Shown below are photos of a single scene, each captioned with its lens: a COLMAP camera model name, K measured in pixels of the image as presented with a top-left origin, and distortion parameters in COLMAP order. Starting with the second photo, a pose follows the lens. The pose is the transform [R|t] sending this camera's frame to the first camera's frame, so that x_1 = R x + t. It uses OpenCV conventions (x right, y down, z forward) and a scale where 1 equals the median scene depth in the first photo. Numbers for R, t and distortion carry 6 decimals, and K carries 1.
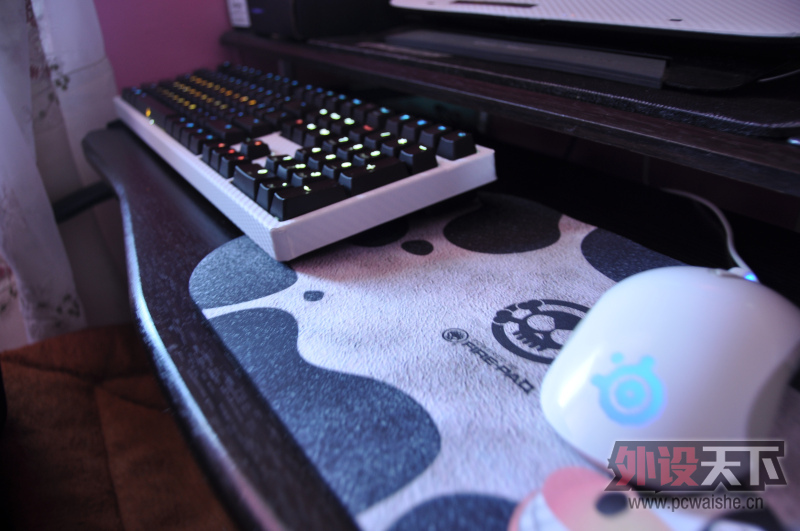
lens RADIAL K [[594.2, 0, 399.6], [0, 594.2, 240.2], [0, 0, 1]] dist [-0.098026, 0.004790]
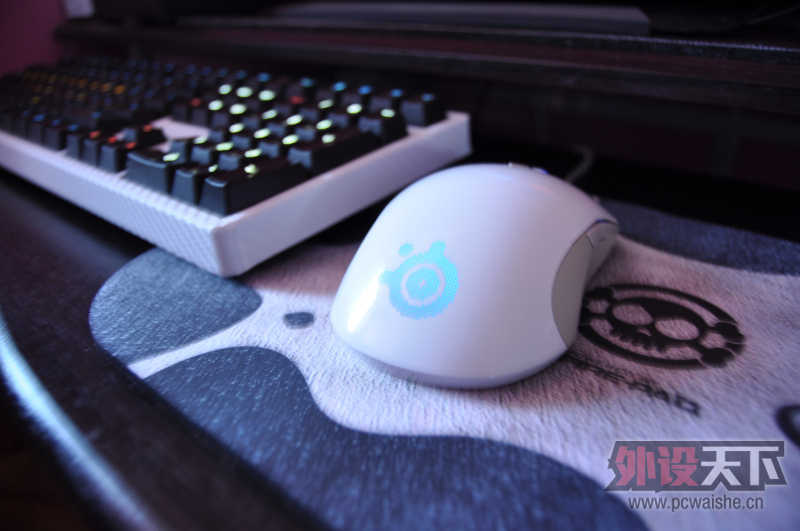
lens RADIAL K [[594.2, 0, 399.6], [0, 594.2, 240.2], [0, 0, 1]] dist [-0.098026, 0.004790]
pose [[0.964250, -0.094490, 0.247575, -0.175380], [0.101017, 0.994789, -0.013764, 0.023195], [-0.244985, 0.038282, 0.968771, 0.299594]]
